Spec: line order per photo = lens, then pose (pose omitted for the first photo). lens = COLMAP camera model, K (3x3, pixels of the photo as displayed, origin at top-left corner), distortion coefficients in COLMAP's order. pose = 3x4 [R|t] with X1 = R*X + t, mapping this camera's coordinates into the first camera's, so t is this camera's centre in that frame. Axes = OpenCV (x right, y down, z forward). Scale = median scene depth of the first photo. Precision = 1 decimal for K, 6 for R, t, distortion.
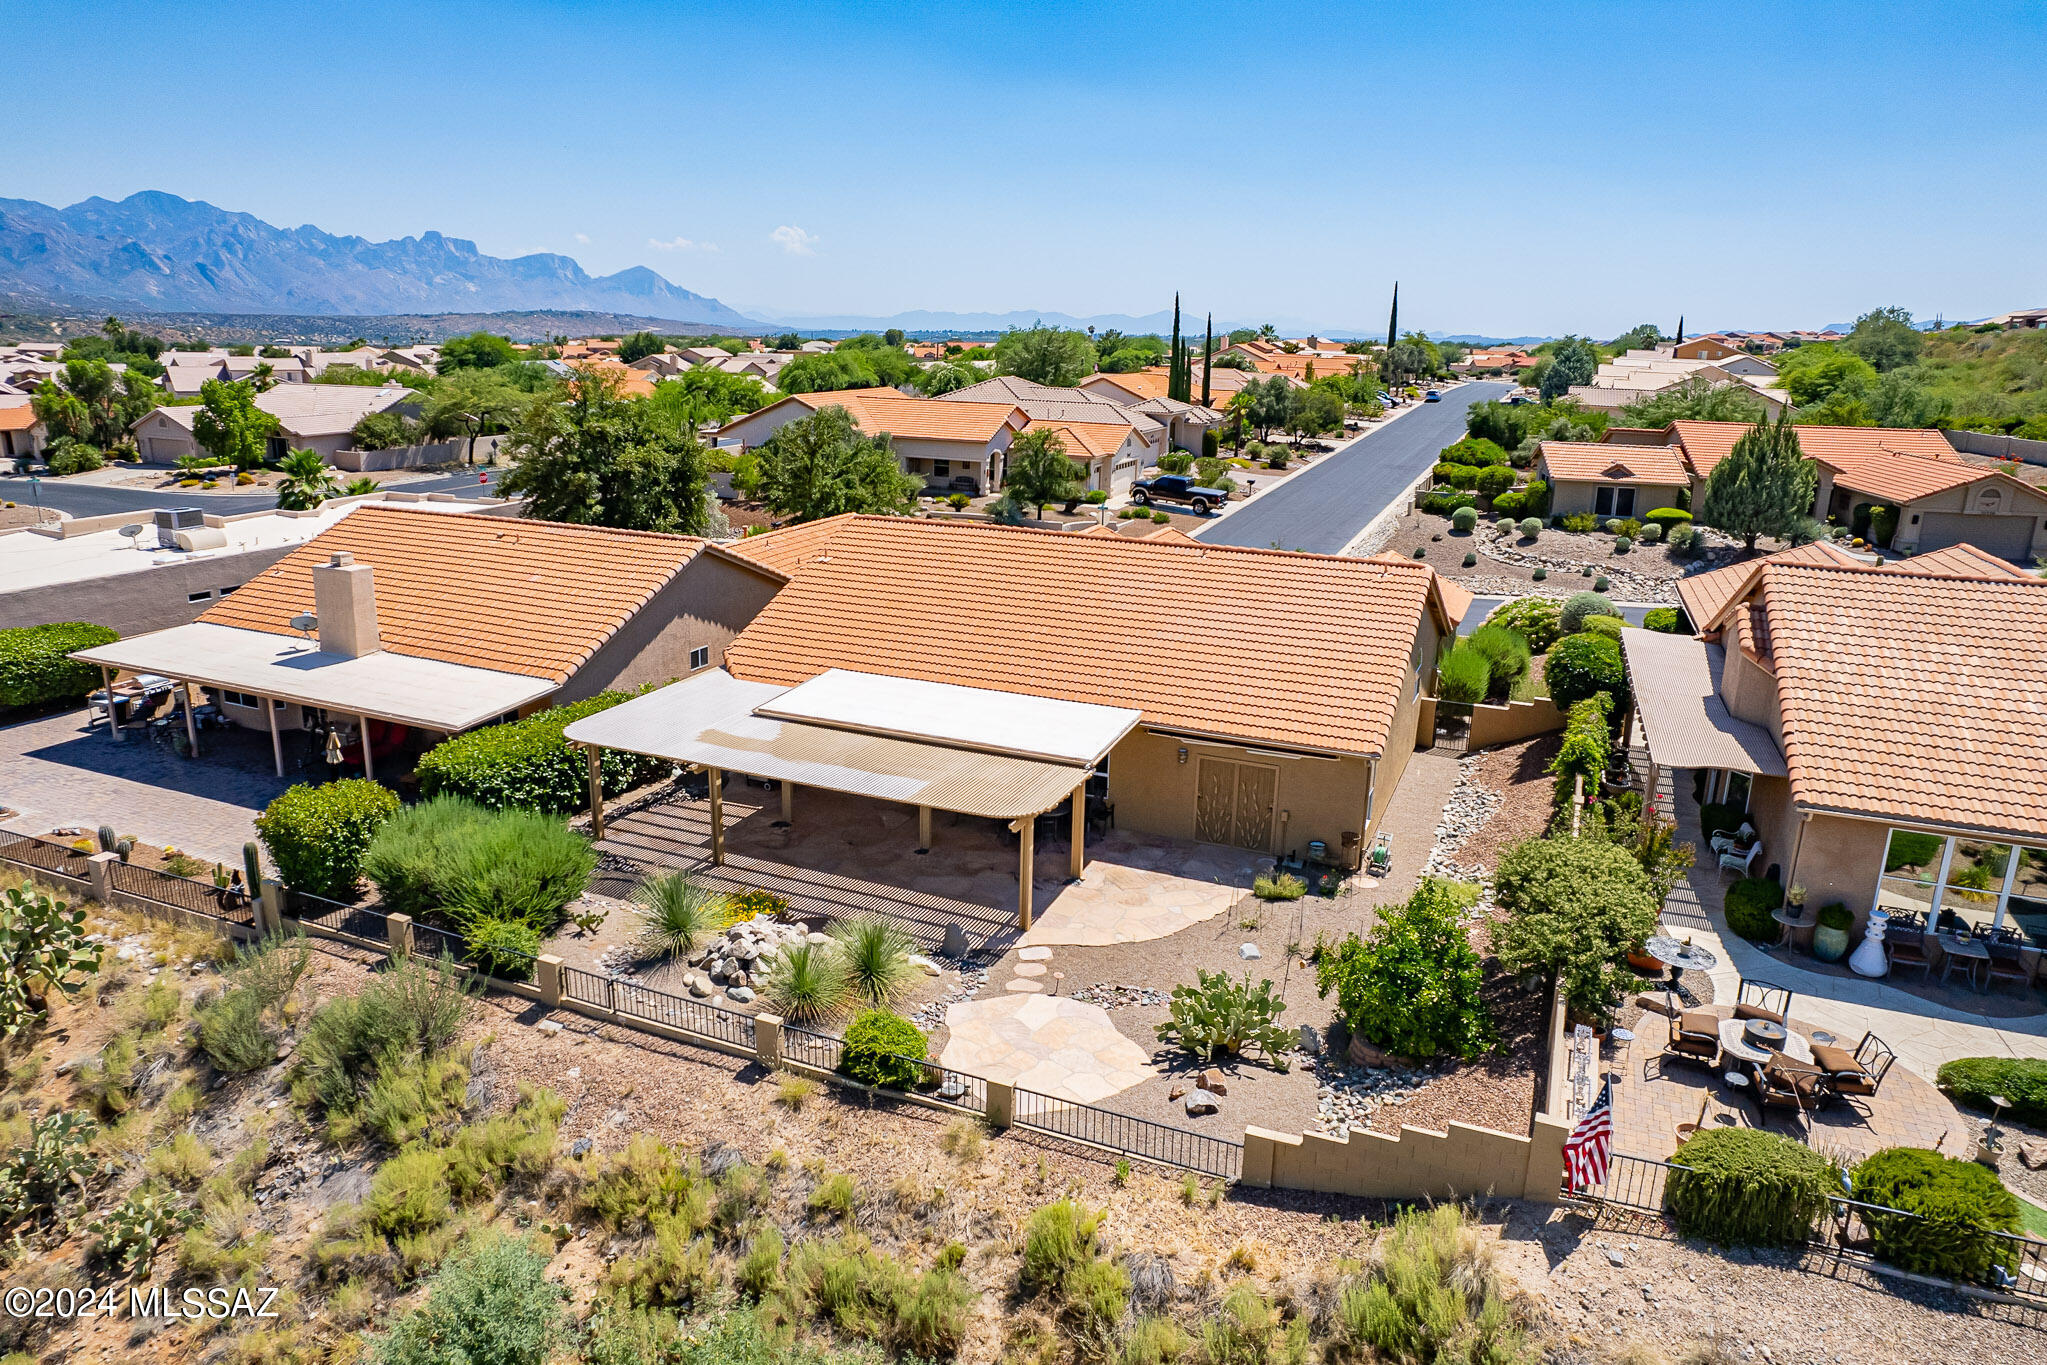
lens RADIAL K [[1280.7, 0, 1008.3], [0, 1280.7, 683.3], [0, 0, 1]] dist [-0.077187, 0.066686]
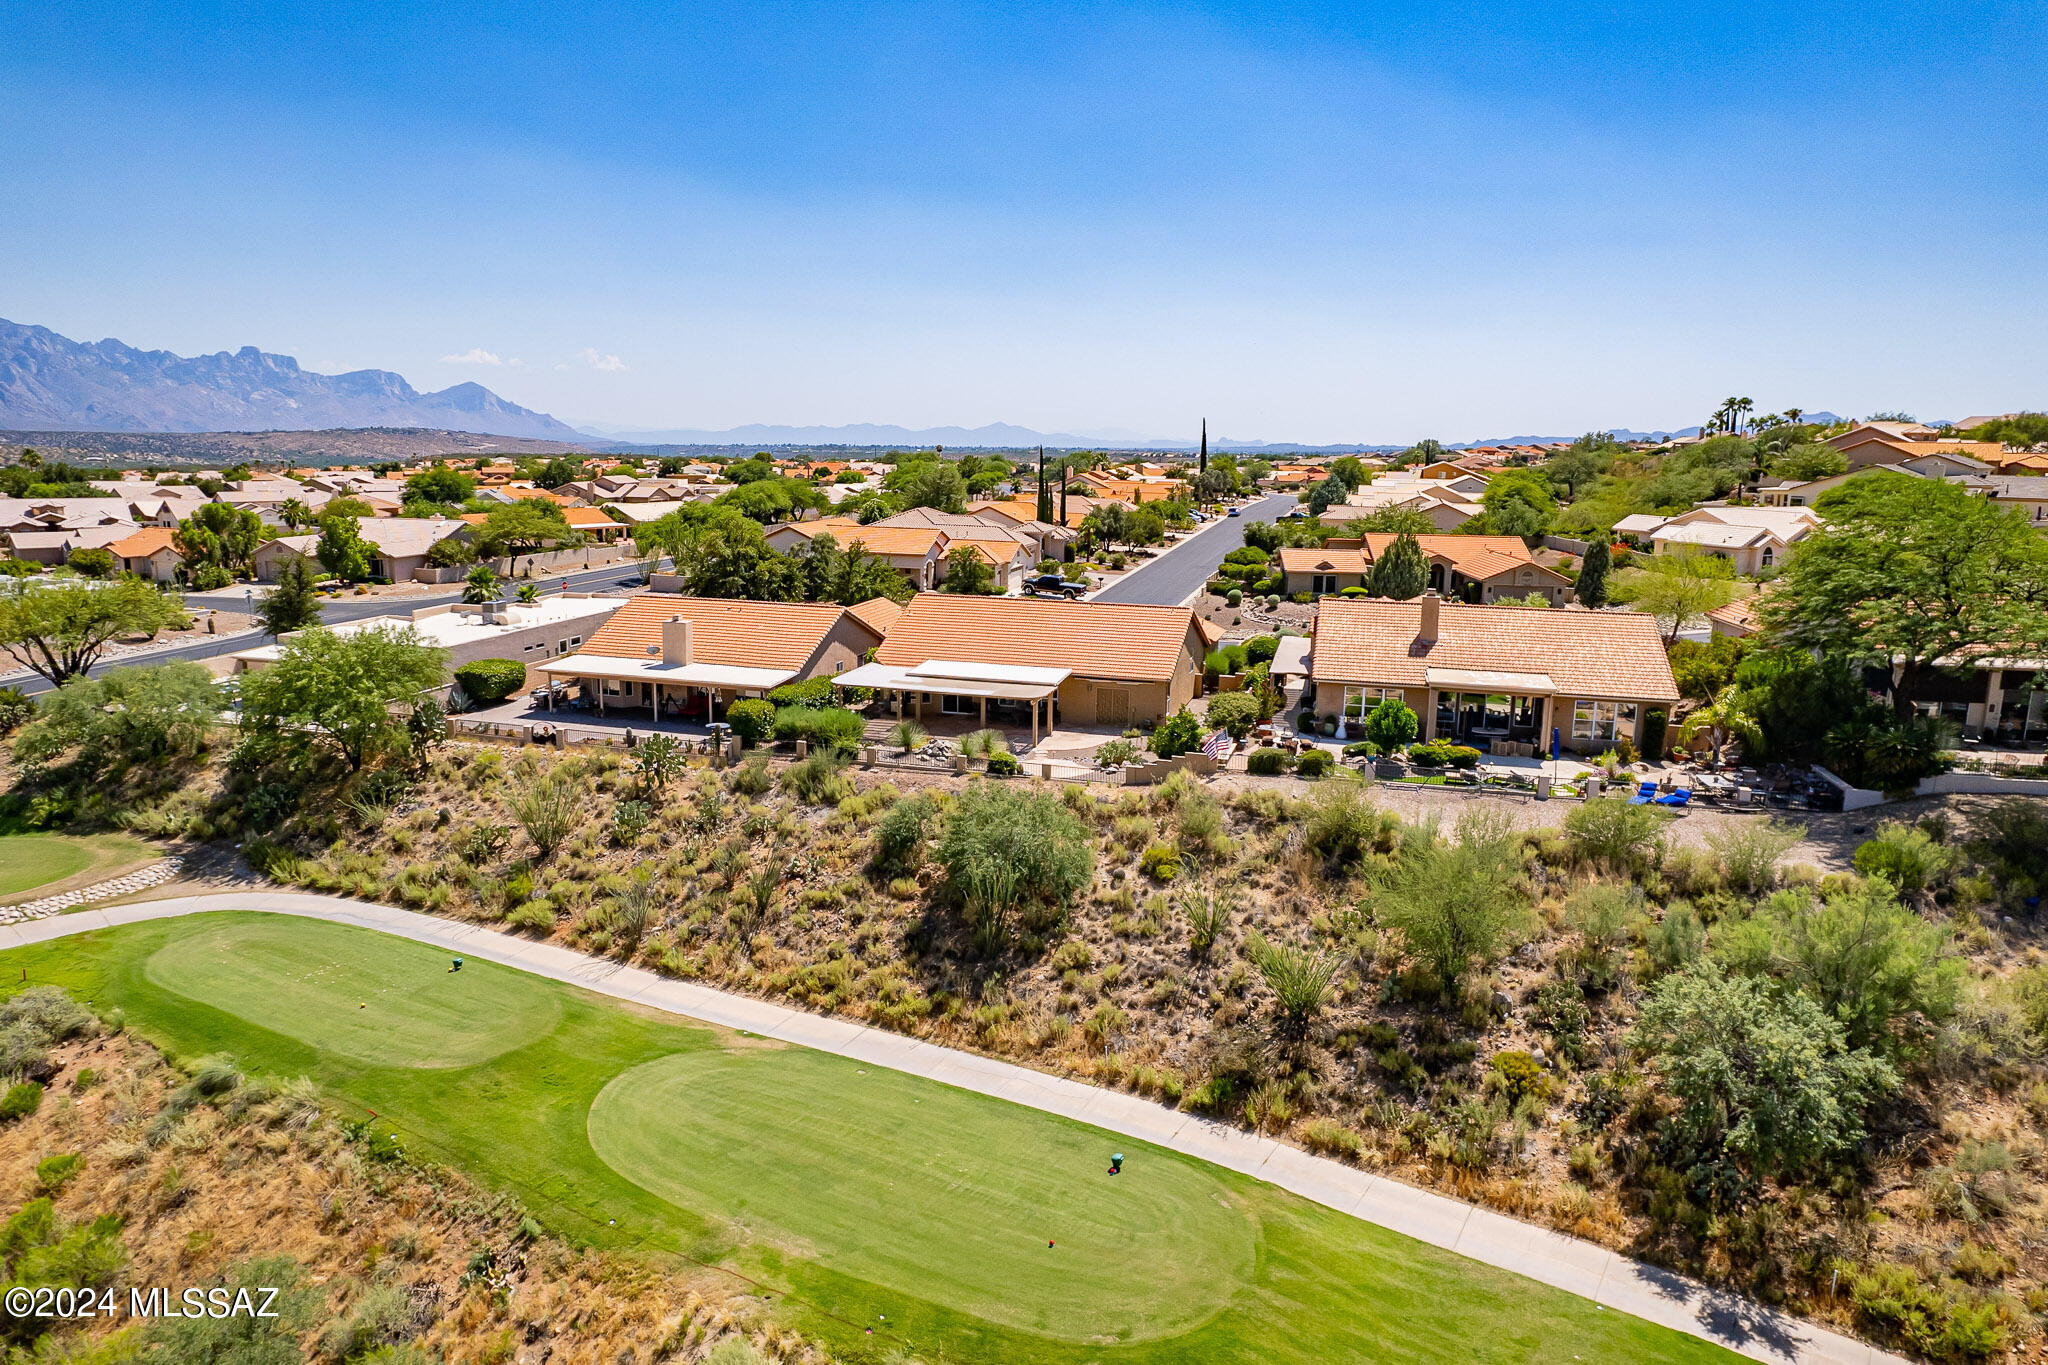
lens RADIAL K [[1281.3, 0, 1008.8], [0, 1281.3, 683.3], [0, 0, 1]] dist [-0.077187, 0.066686]
pose [[0.992023, -0.028552, 0.122778, -0.086011], [0.038729, 0.995936, -0.081317, 0.067380], [-0.119957, 0.085423, 0.989097, -0.377072]]
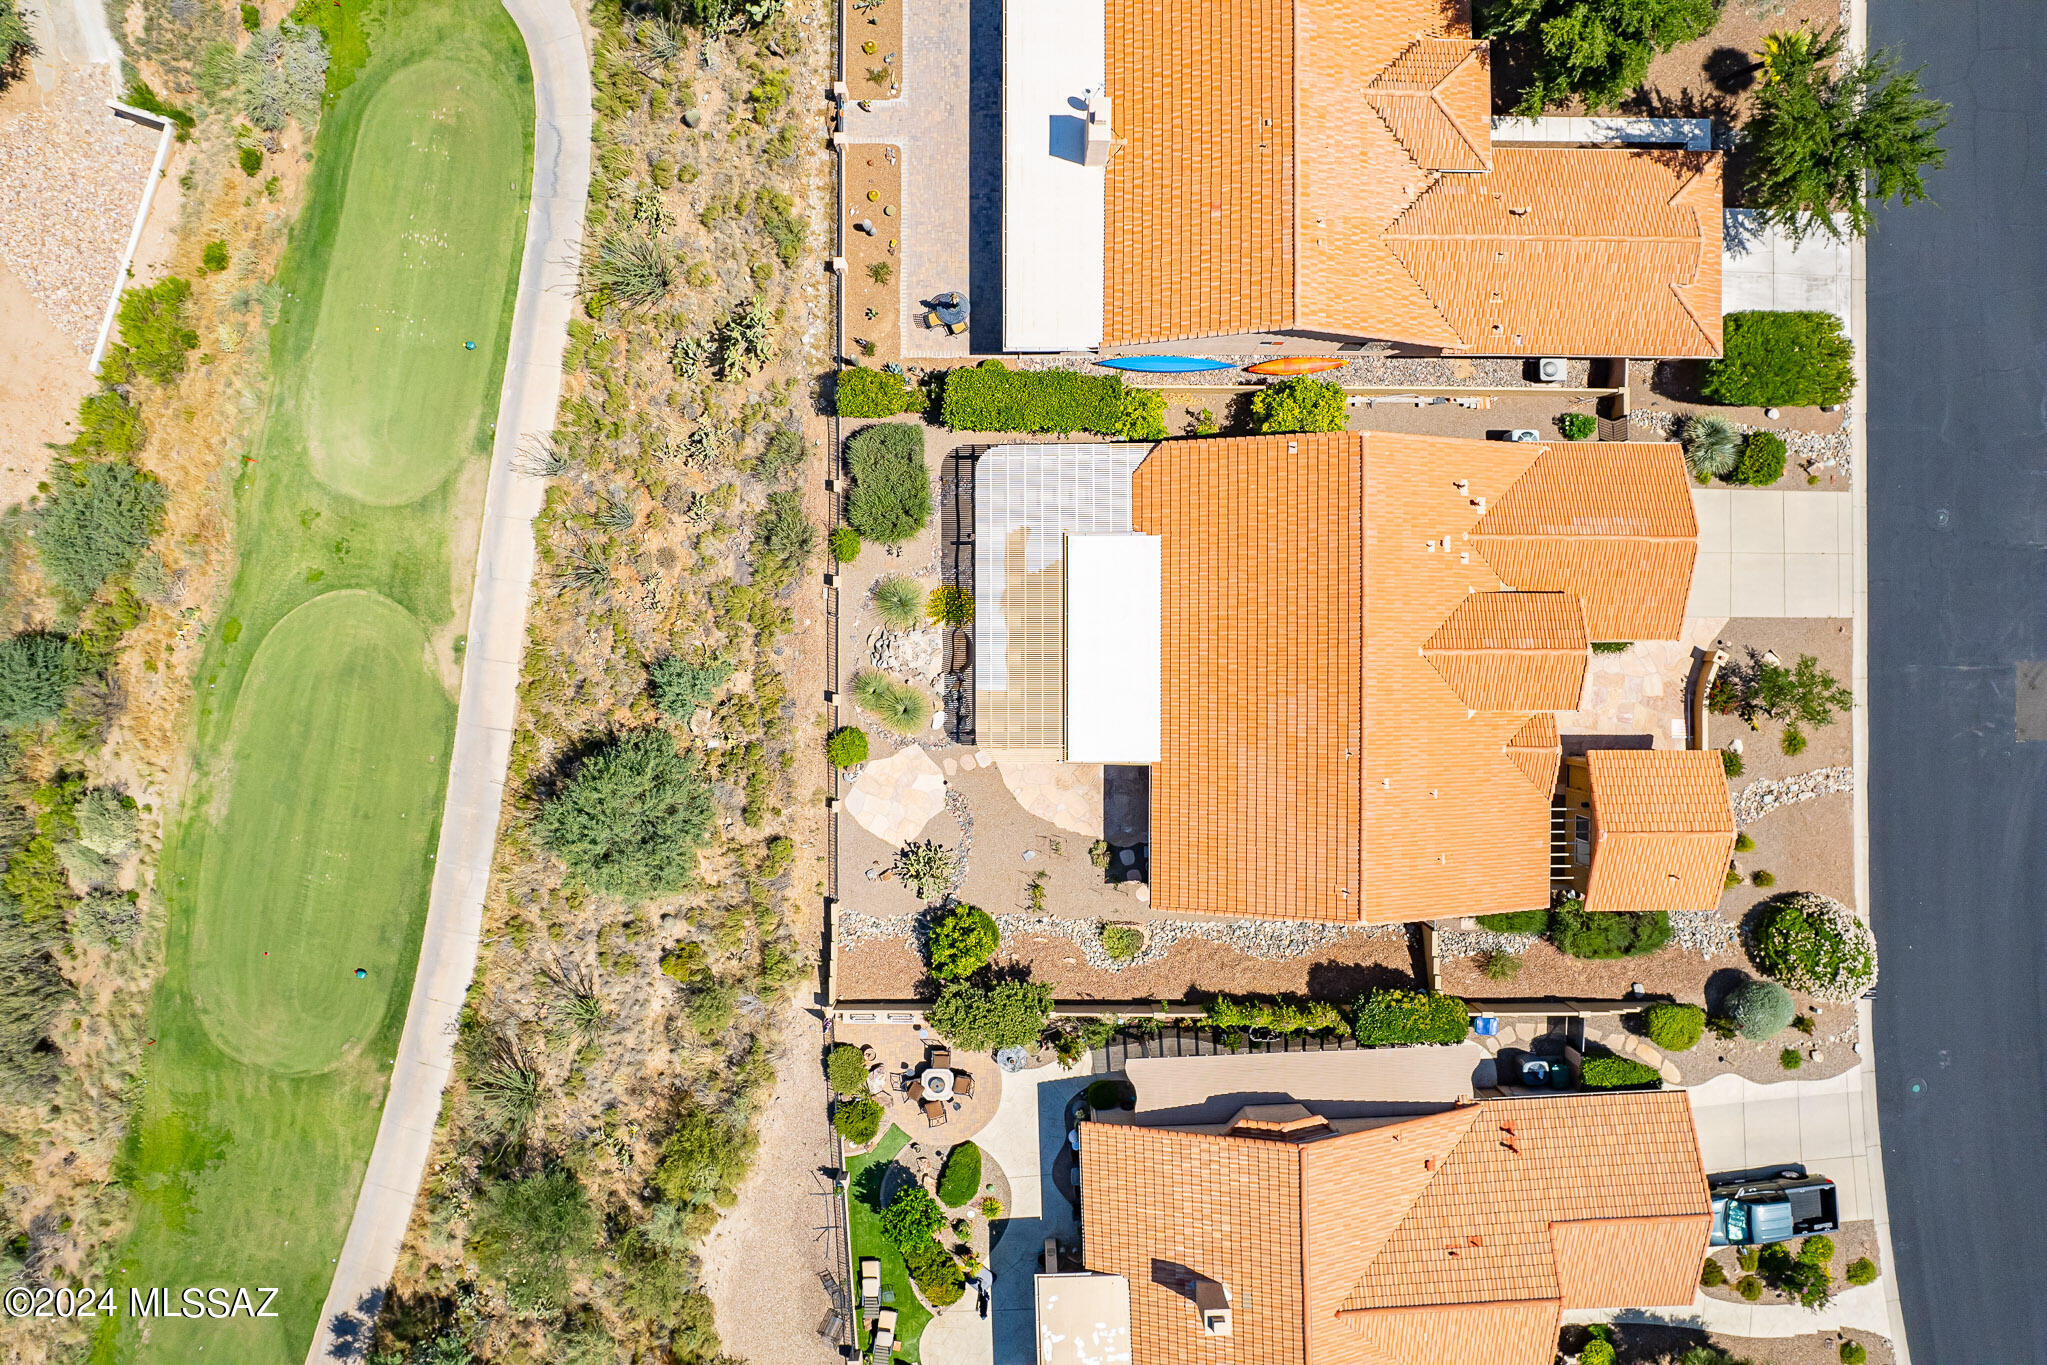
lens RADIAL K [[1280.7, 0, 1008.3], [0, 1280.7, 683.3], [0, 0, 1]] dist [-0.077187, 0.066686]
pose [[0.391156, 0.920053, -0.022344, -0.008381], [-0.244952, 0.127482, 0.961117, -0.418513], [0.887128, -0.370474, 0.275234, 0.130386]]
